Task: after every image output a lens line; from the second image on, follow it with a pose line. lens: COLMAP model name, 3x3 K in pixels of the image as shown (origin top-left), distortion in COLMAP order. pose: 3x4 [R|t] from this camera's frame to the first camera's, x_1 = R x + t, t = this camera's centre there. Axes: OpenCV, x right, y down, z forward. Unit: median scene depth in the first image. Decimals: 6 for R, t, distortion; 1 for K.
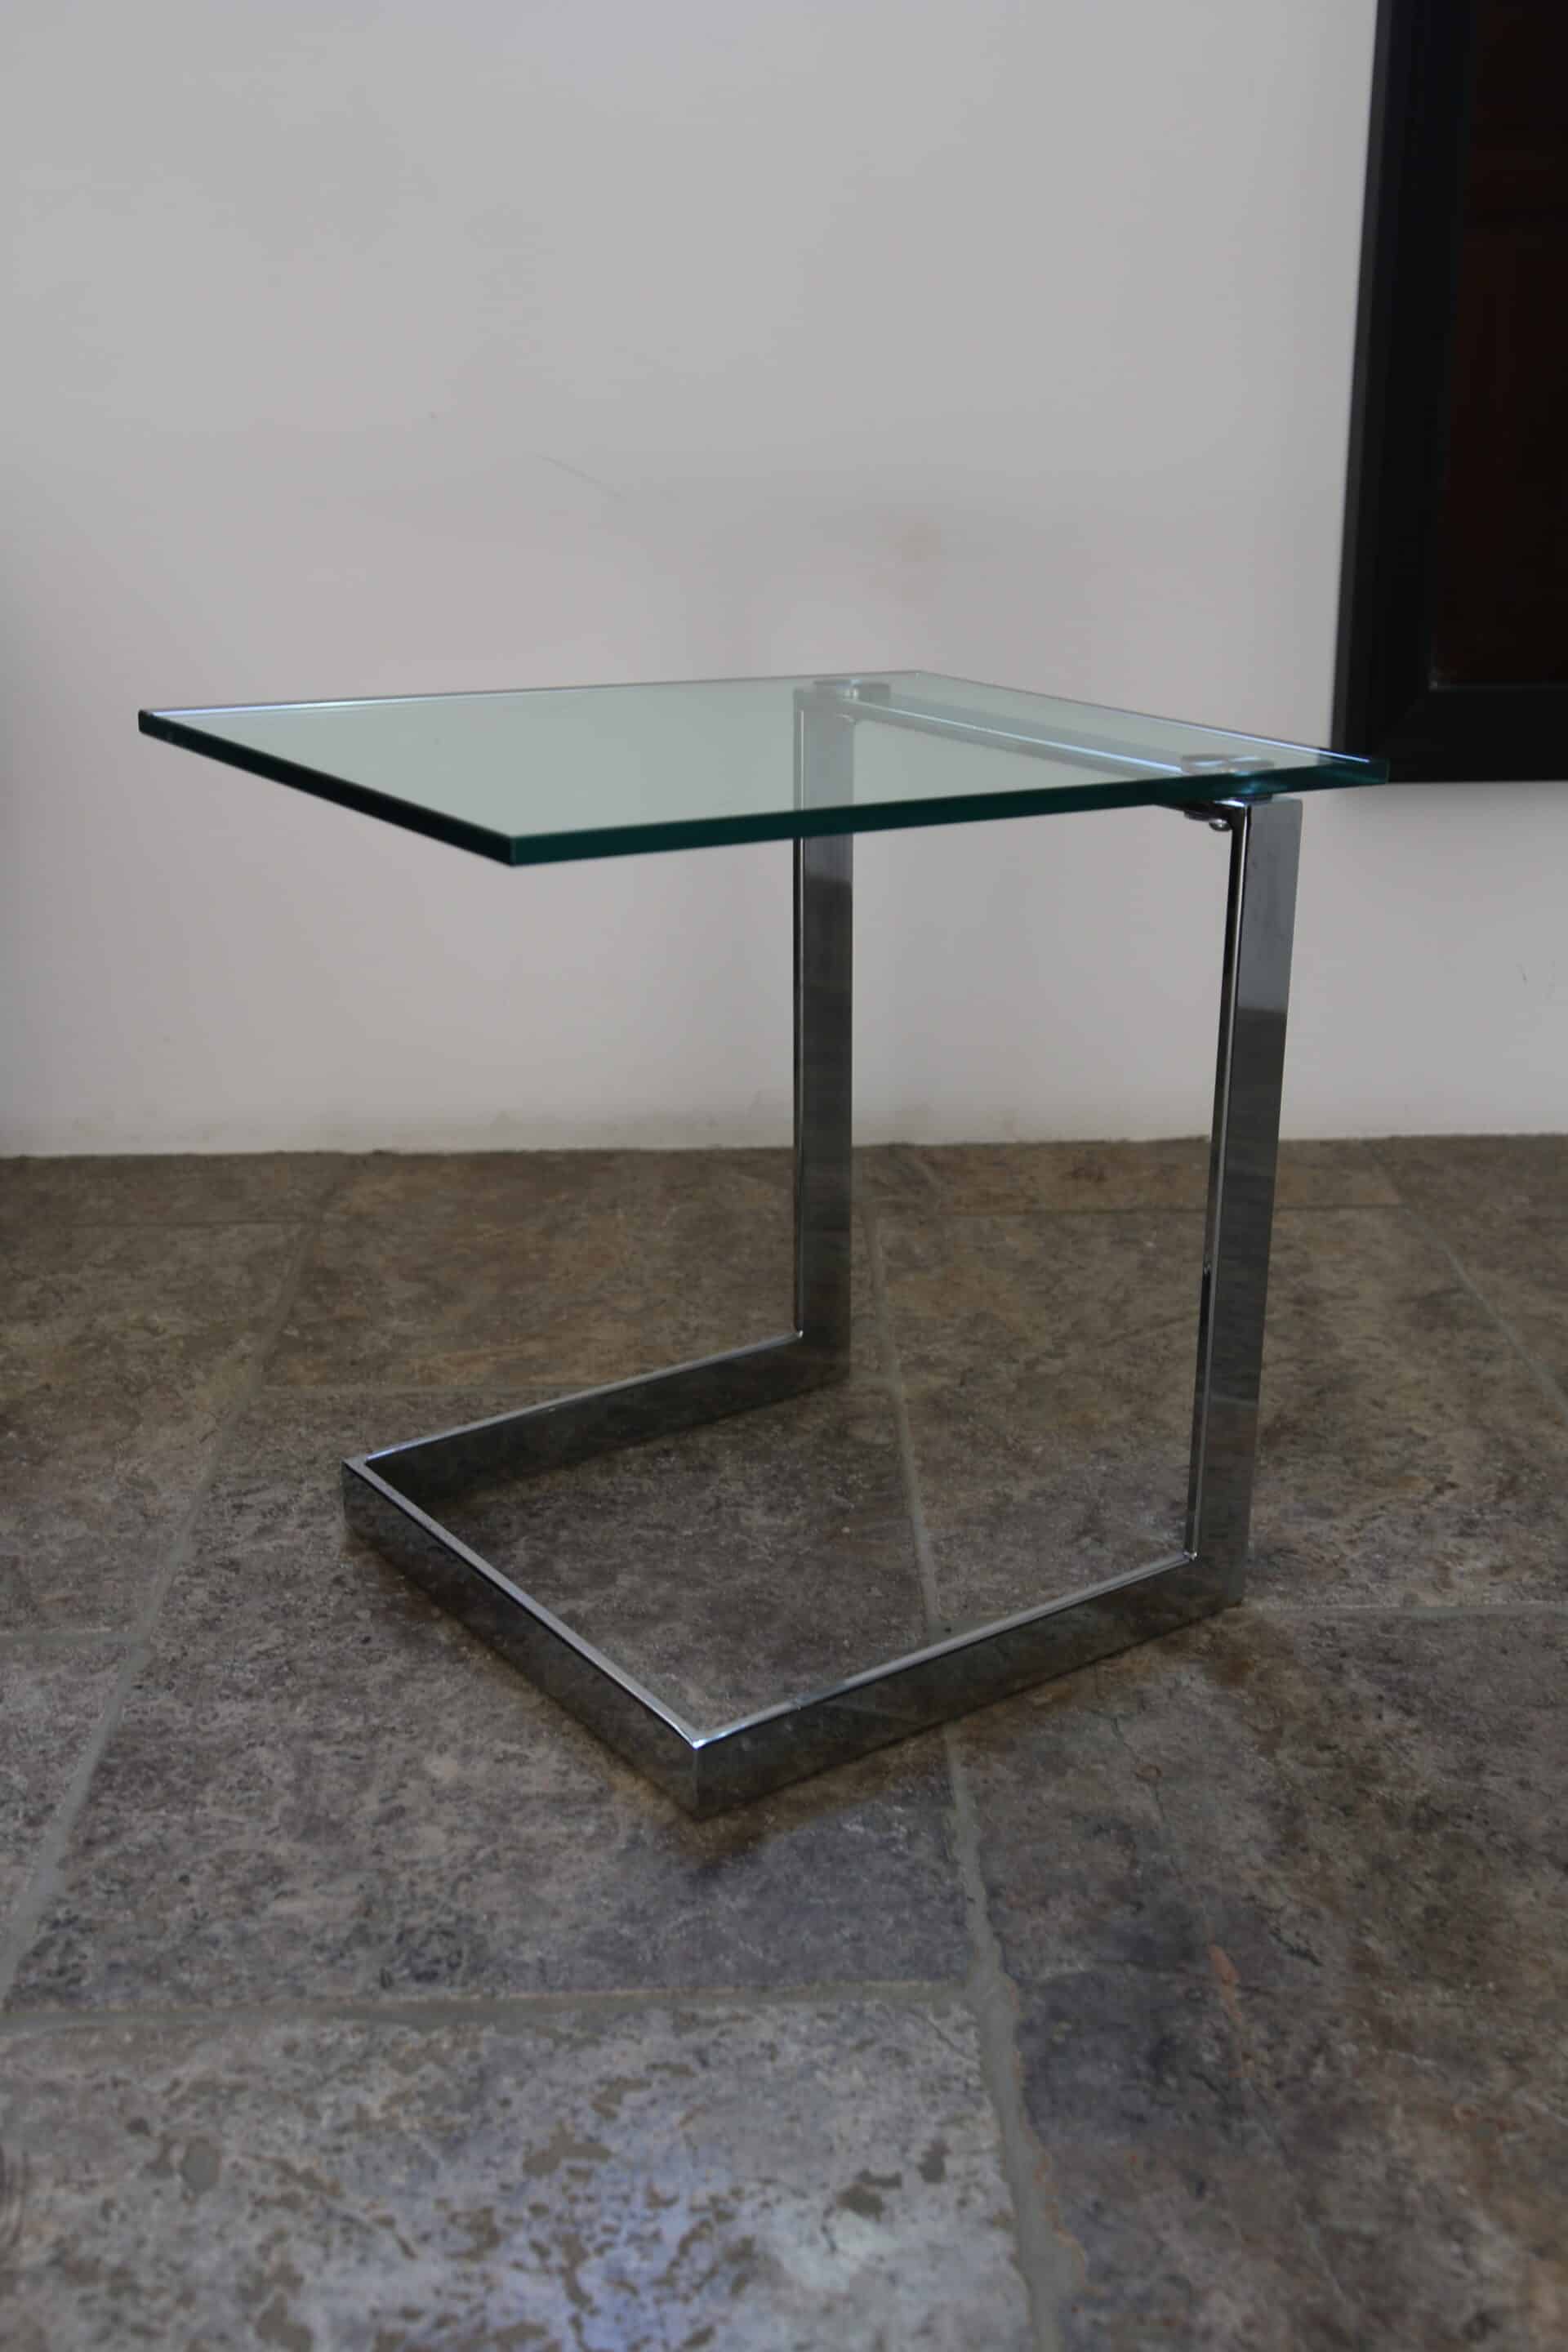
lens RADIAL K [[2526.6, 0, 789.2], [0, 2526.6, 1170.9], [0, 0, 1]] dist [0.010892, 0.000000]
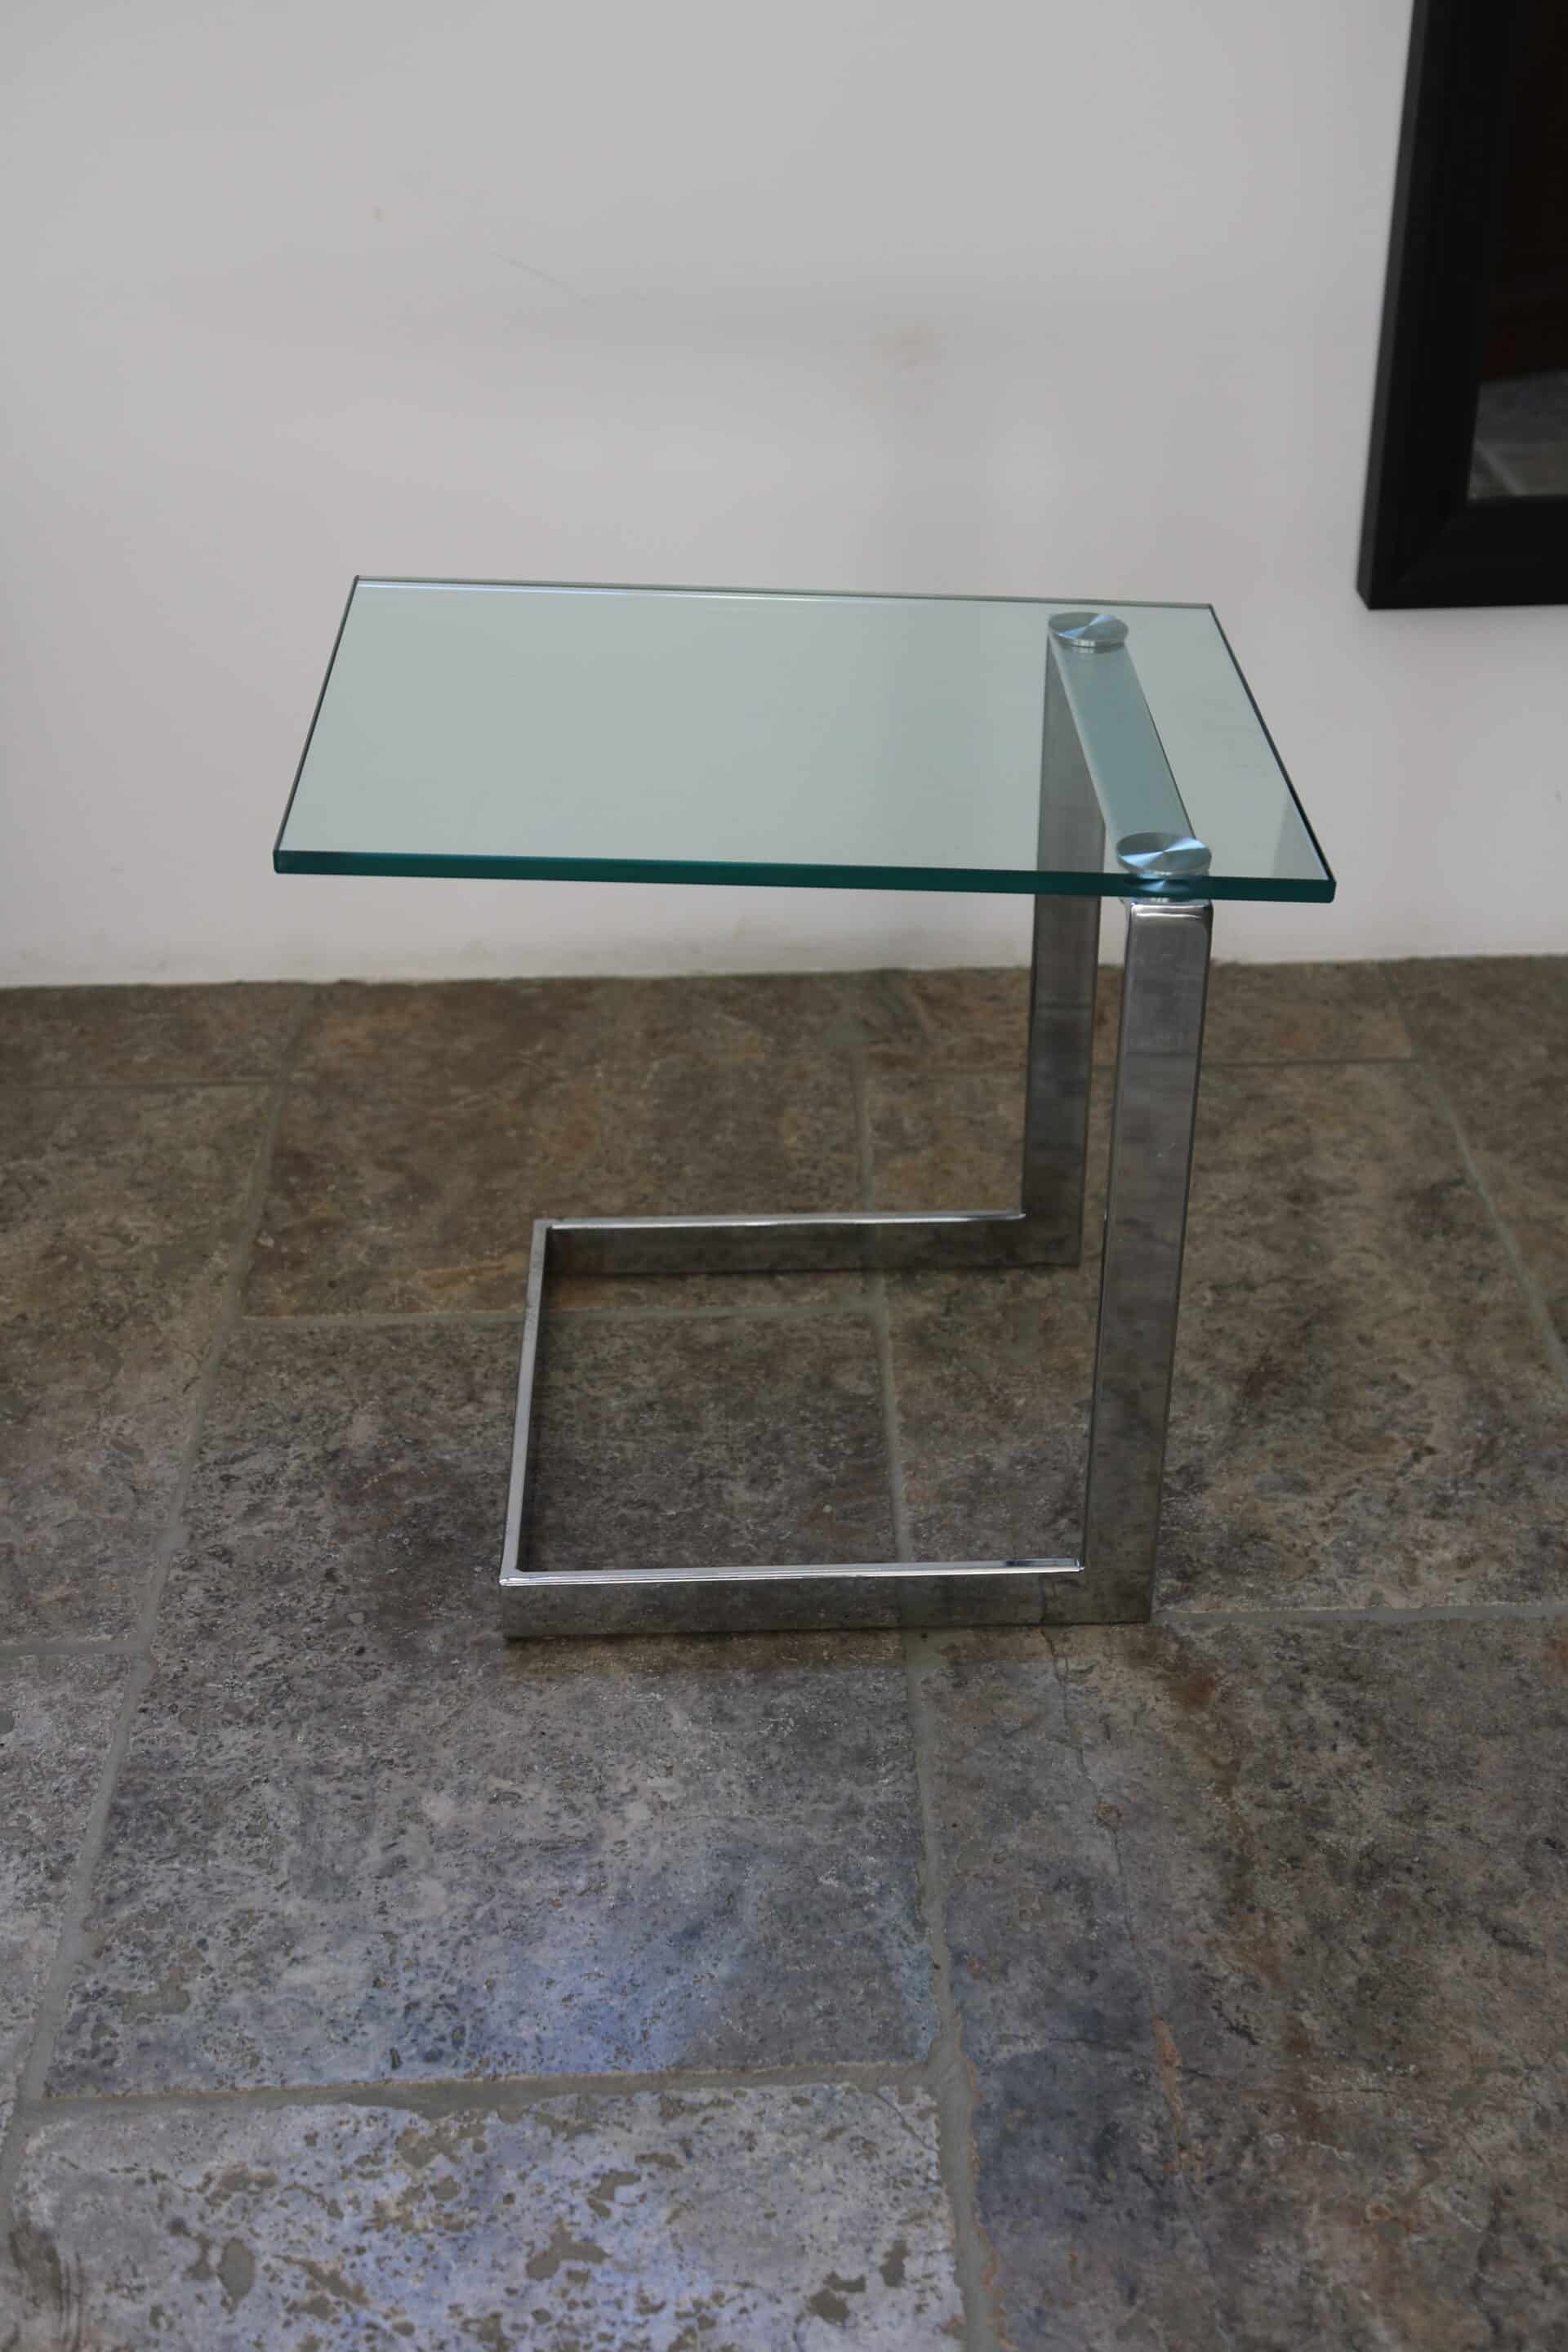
lens RADIAL K [[2848.1, 0, 789.2], [0, 2848.1, 1160.3], [0, 0, 1]] dist [0.053076, 0.000000]
pose [[0.999989, -0.004324, -0.002019, 0.011991], [0.004636, 0.980508, 0.196424, -0.260661], [0.001130, -0.196431, 0.980517, -0.113380]]
